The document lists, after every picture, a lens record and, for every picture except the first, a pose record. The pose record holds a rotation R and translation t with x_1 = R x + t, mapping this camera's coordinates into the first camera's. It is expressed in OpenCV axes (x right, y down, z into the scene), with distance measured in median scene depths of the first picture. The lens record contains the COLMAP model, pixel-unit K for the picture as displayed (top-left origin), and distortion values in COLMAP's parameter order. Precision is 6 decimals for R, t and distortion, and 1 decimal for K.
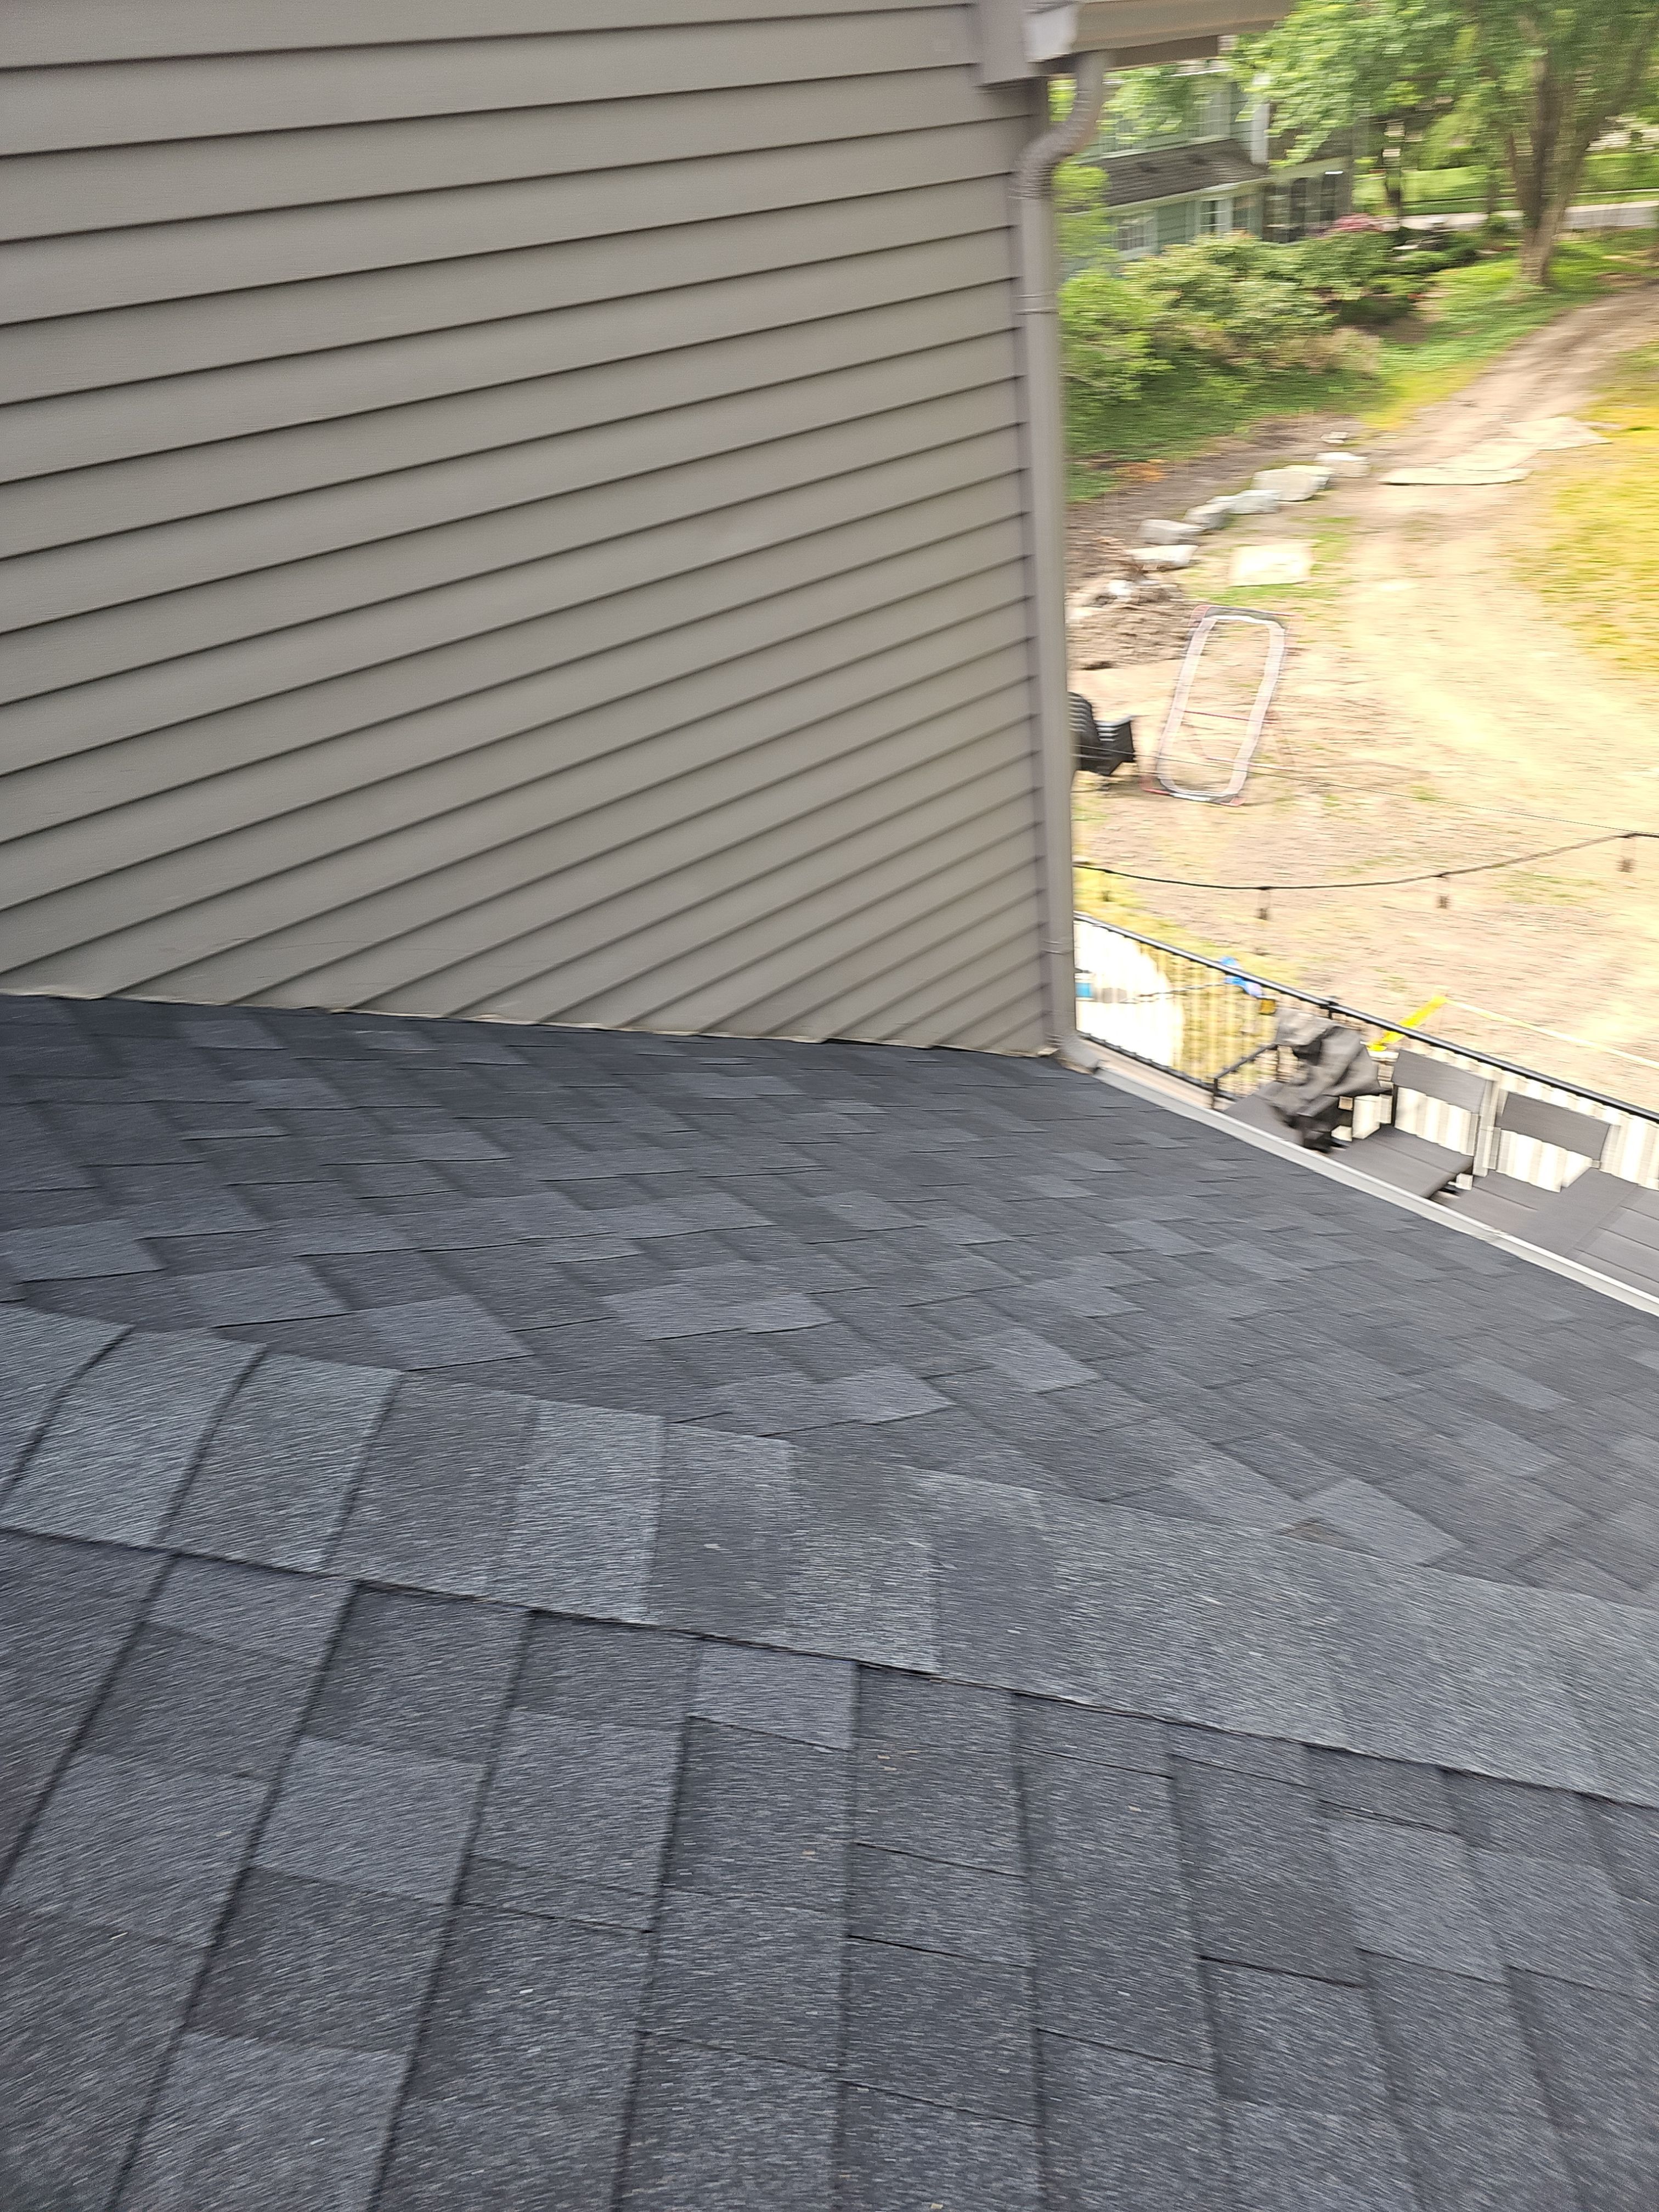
lens RADIAL K [[1434.4, 0, 843.0], [0, 1434.4, 1084.3], [0, 0, 1]] dist [-0.008706, -0.008130]
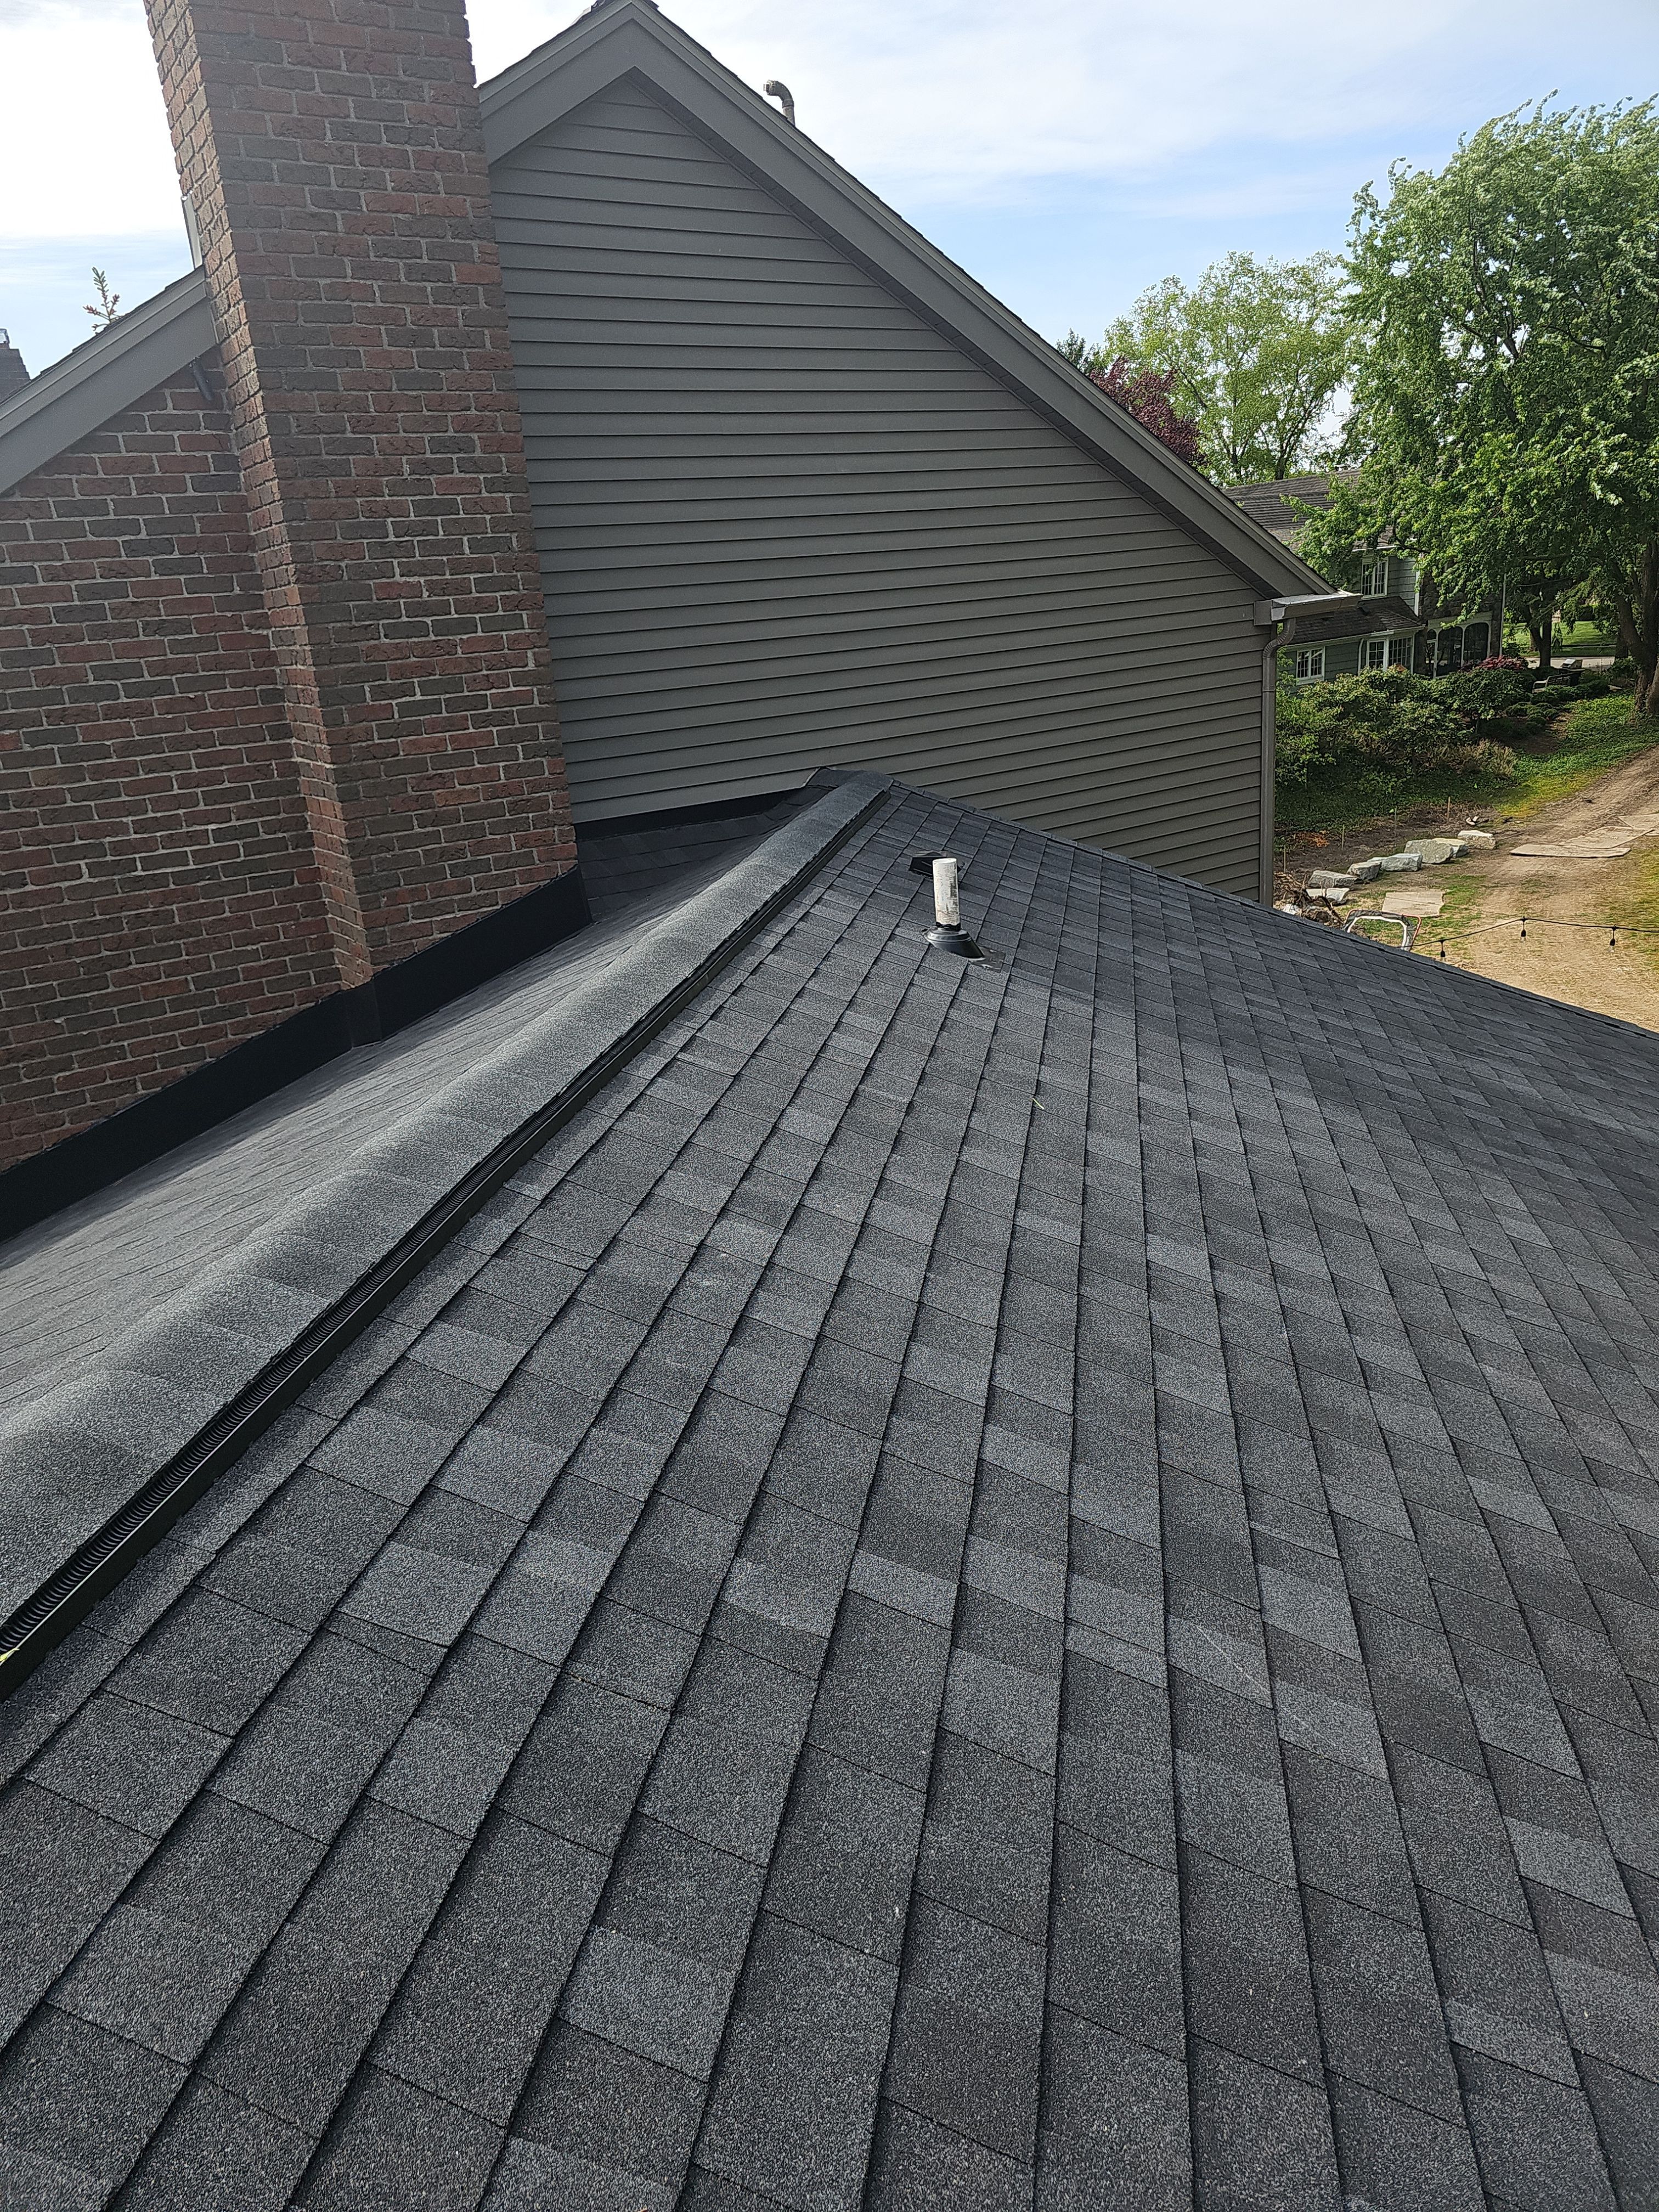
lens RADIAL K [[1434.4, 0, 823.1], [0, 1434.4, 1120.0], [0, 0, 1]] dist [-0.008706, -0.008130]
pose [[0.989605, 0.072553, -0.124170, -0.046006], [-0.097967, 0.972189, -0.212724, 0.139396], [0.105283, 0.222677, 0.969191, -0.237220]]
